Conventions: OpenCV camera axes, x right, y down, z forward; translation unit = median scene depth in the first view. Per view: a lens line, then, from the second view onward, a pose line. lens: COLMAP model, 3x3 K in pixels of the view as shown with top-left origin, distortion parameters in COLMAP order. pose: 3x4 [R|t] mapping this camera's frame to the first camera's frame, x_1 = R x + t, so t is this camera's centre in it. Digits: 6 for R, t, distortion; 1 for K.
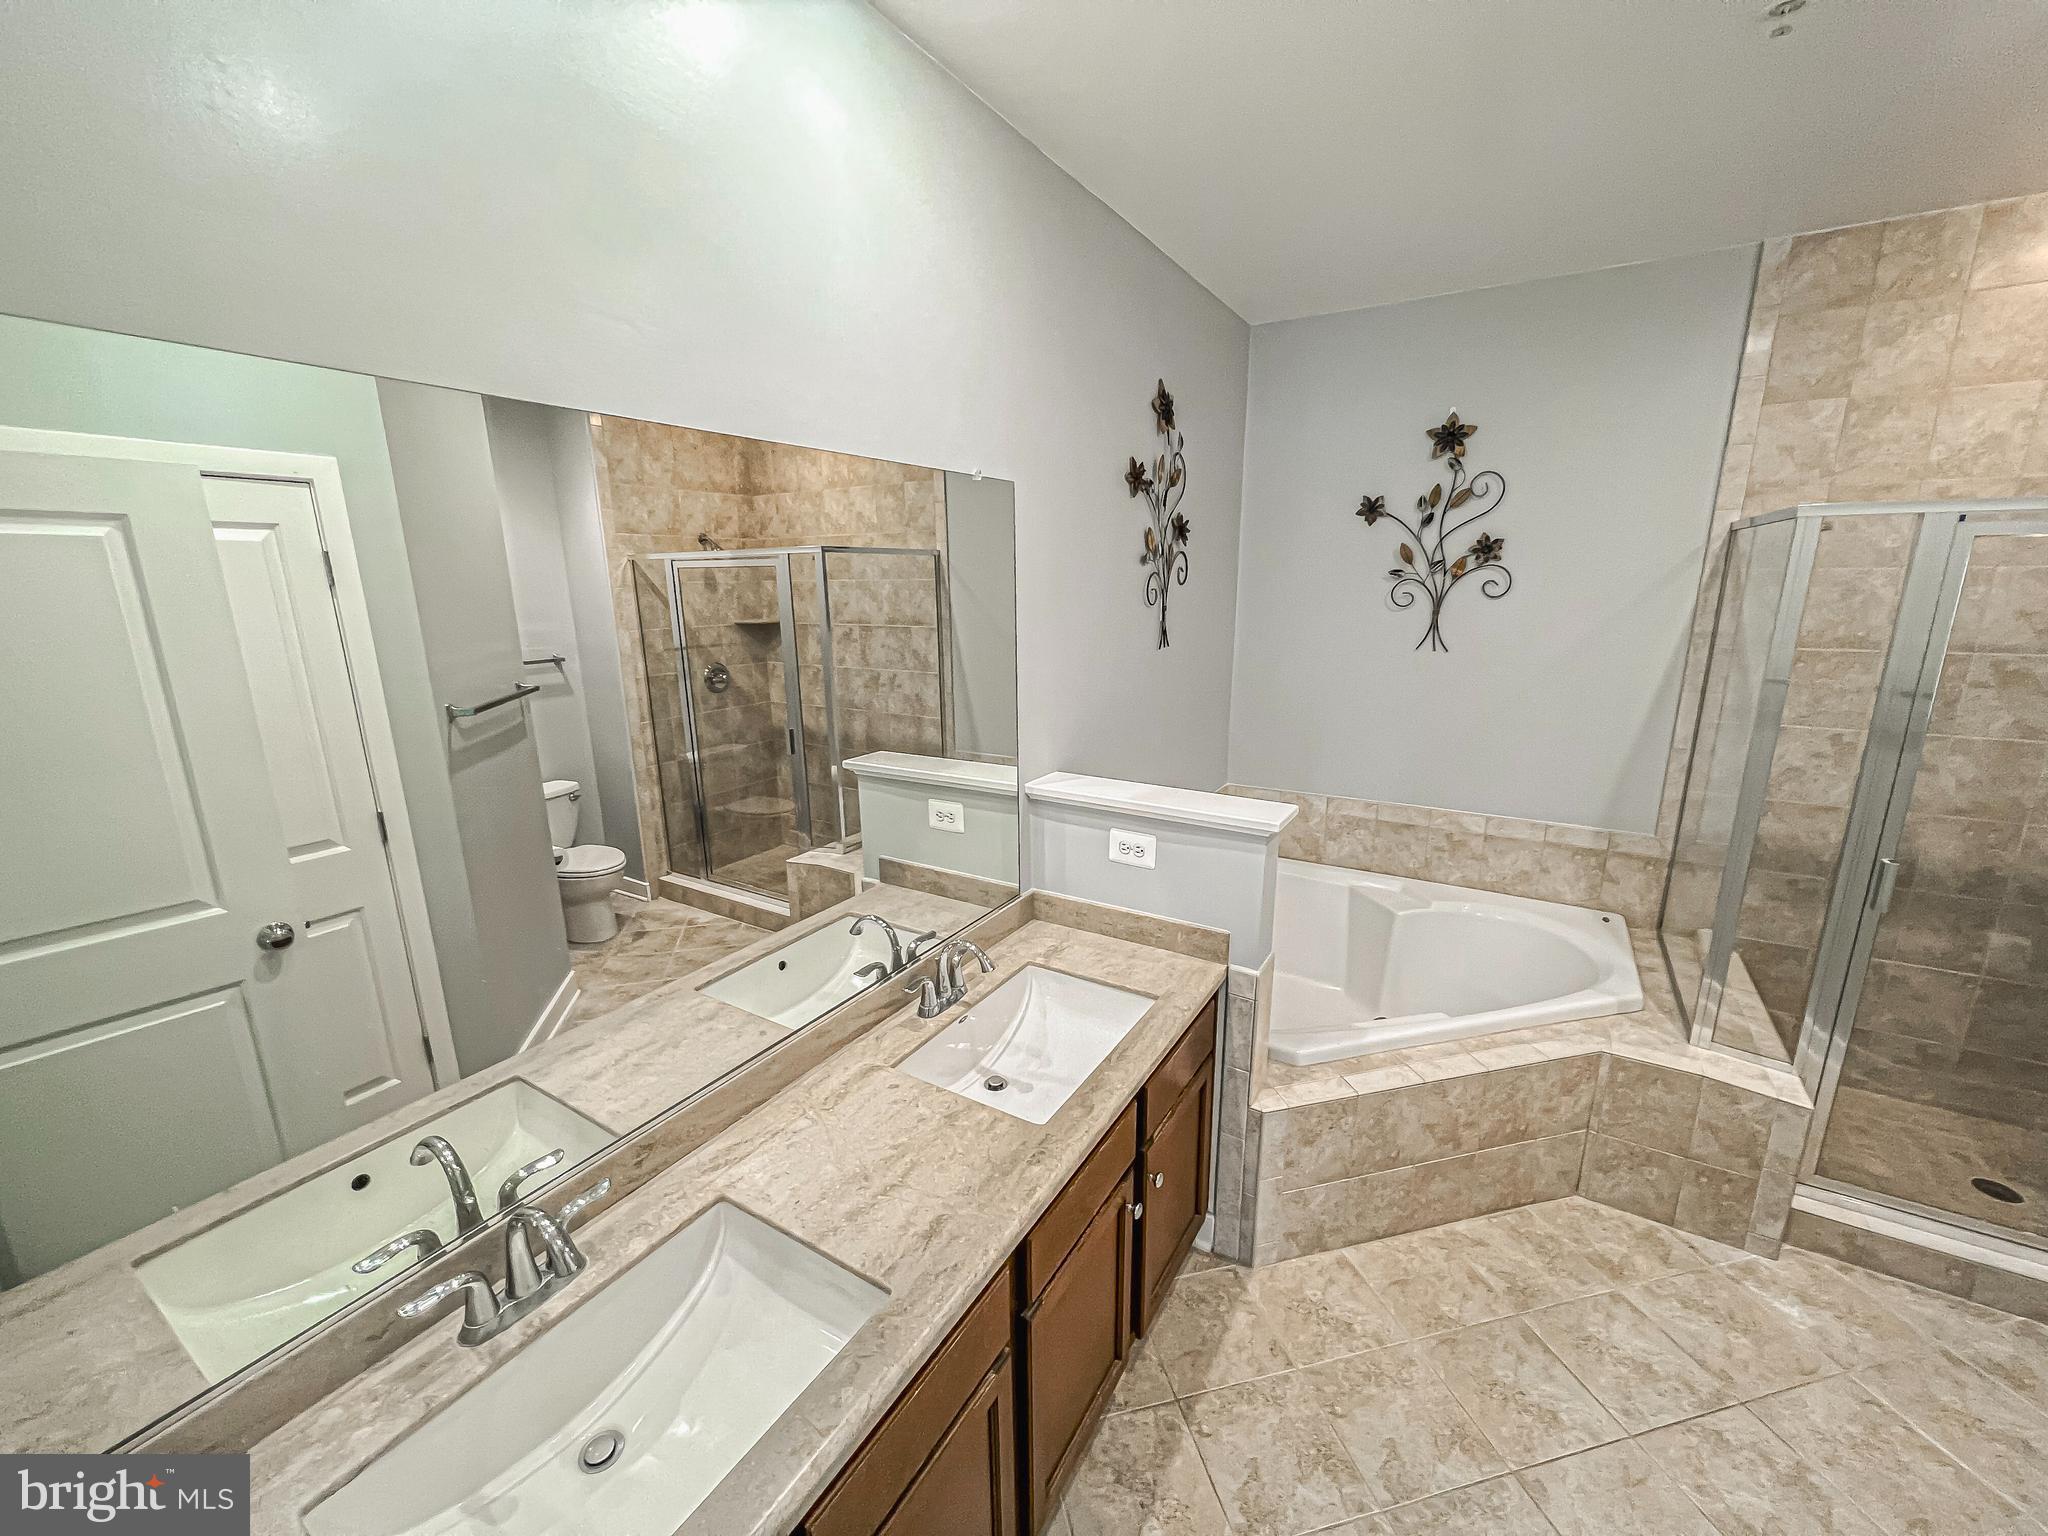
lens RADIAL K [[816.5, 0, 1022.9], [0, 816.5, 777.5], [0, 0, 1]] dist [-0.003610, 0.001029]
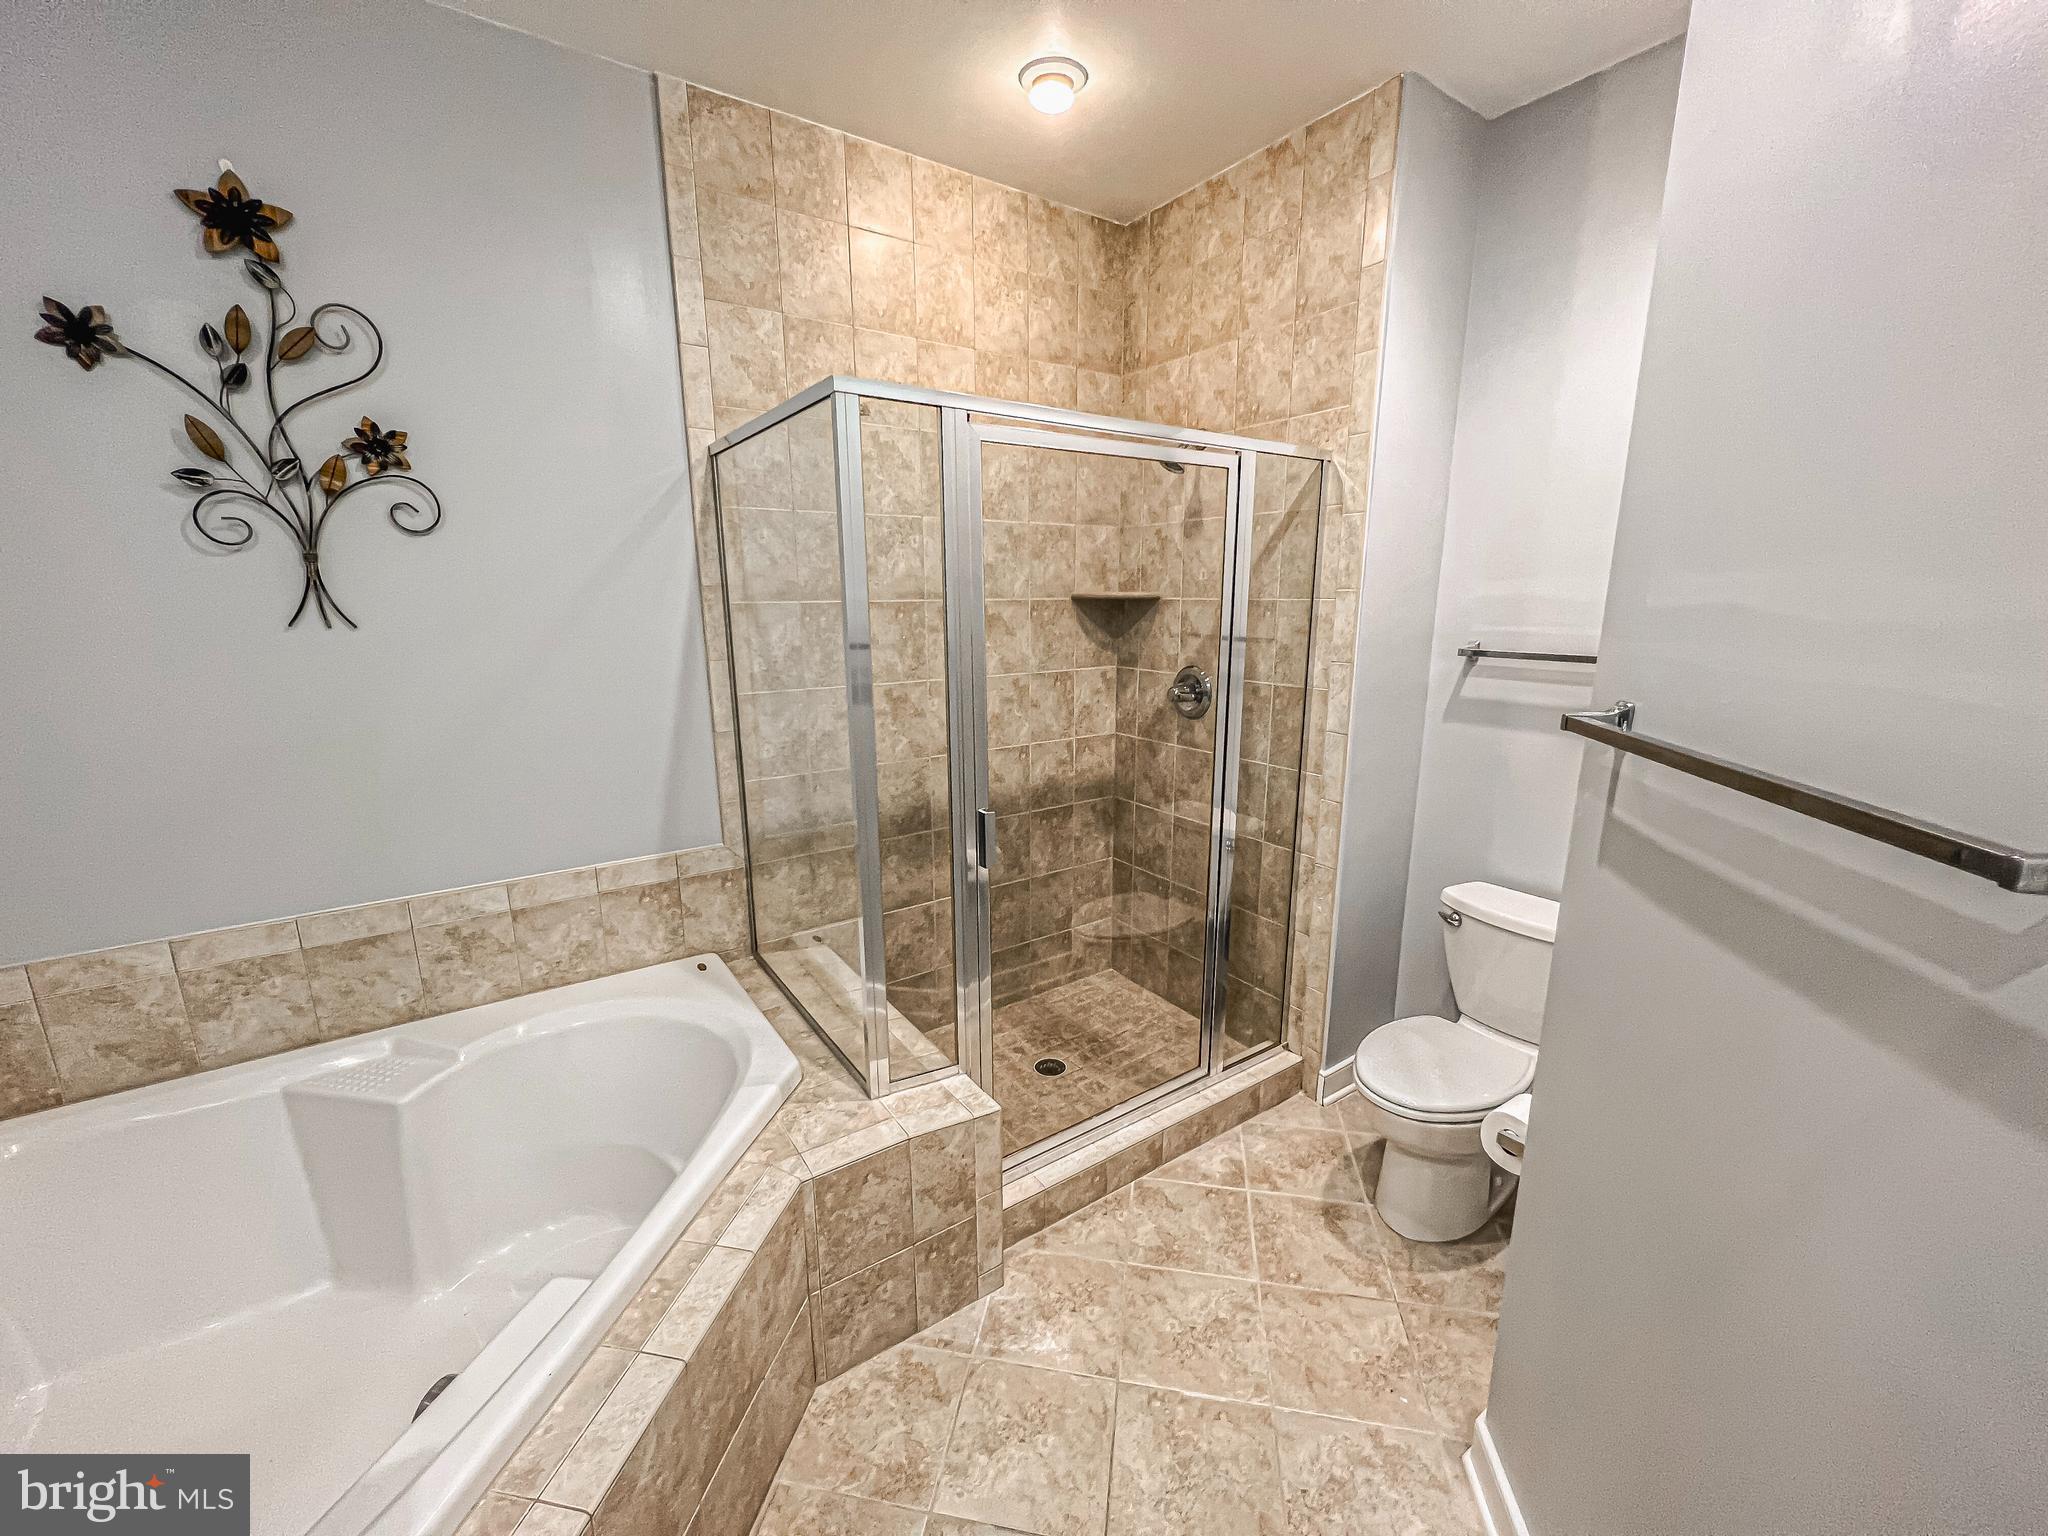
lens RADIAL K [[816.4, 0, 1025.0], [0, 816.4, 775.4], [0, 0, 1]] dist [-0.000102, -0.000071]
pose [[0.398770, -0.191260, 0.896885, 0.193035], [0.218828, 0.969603, 0.109472, -0.016470], [-0.890560, 0.152609, 0.428502, 0.389975]]
